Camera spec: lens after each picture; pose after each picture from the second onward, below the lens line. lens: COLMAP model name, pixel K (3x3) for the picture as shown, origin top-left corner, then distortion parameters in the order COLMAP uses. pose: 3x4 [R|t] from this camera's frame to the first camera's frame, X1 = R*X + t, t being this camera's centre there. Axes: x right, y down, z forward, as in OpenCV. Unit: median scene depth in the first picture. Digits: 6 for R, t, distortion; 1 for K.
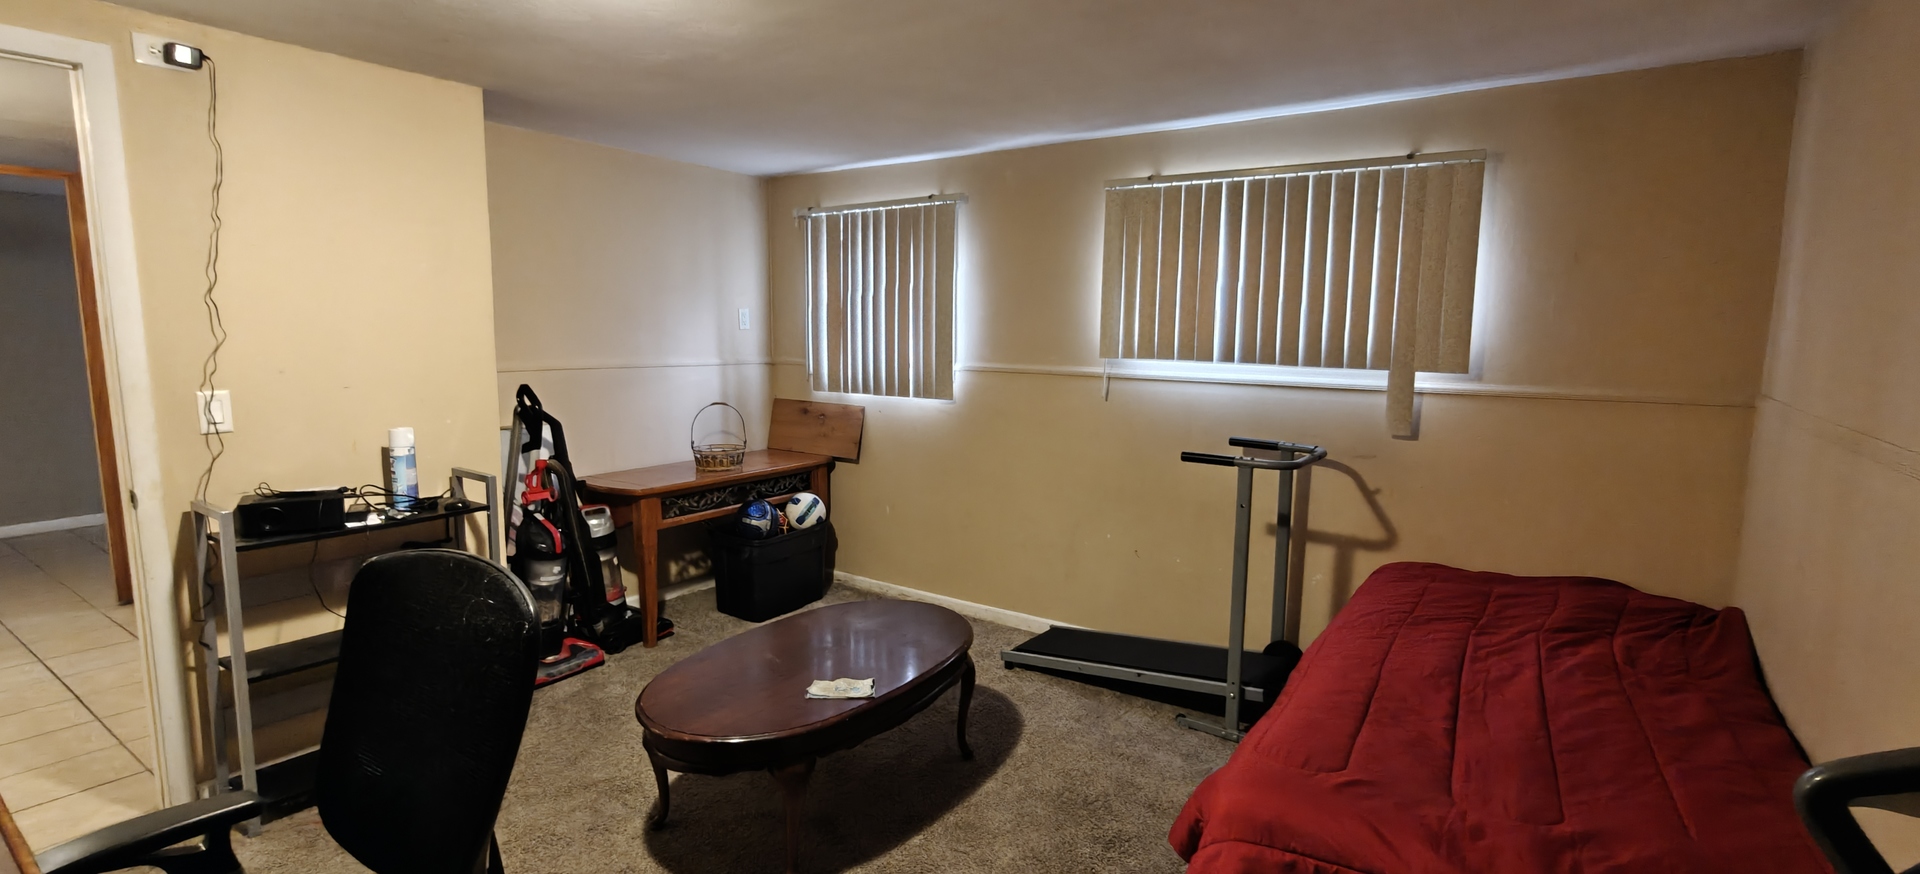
lens RADIAL K [[845.7, 0, 960.0], [0, 845.7, 437.0], [0, 0, 1]] dist [0.135857, -0.000119]
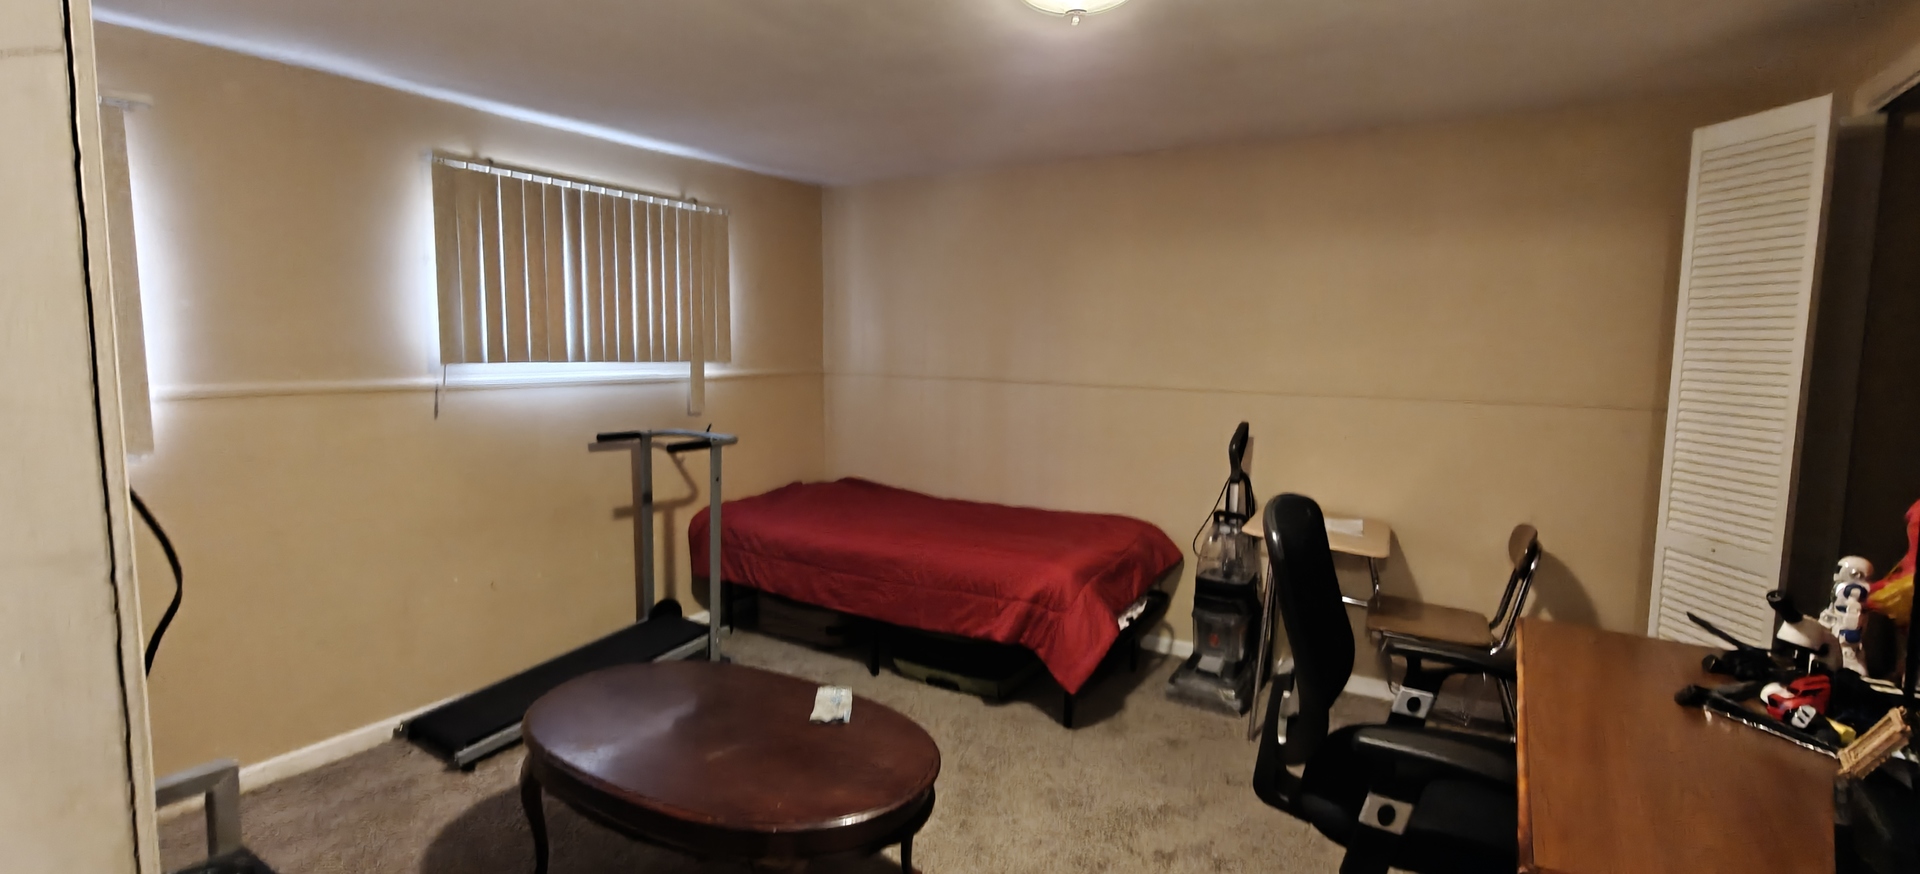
lens RADIAL K [[867.1, 0, 962.1], [0, 867.1, 433.1], [0, 0, 1]] dist [0.001312, -0.000757]
pose [[-0.011501, -0.130088, 0.991436, -0.731953], [0.113797, 0.984889, 0.130549, -0.088083], [-0.993438, 0.114323, 0.003477, 0.563086]]
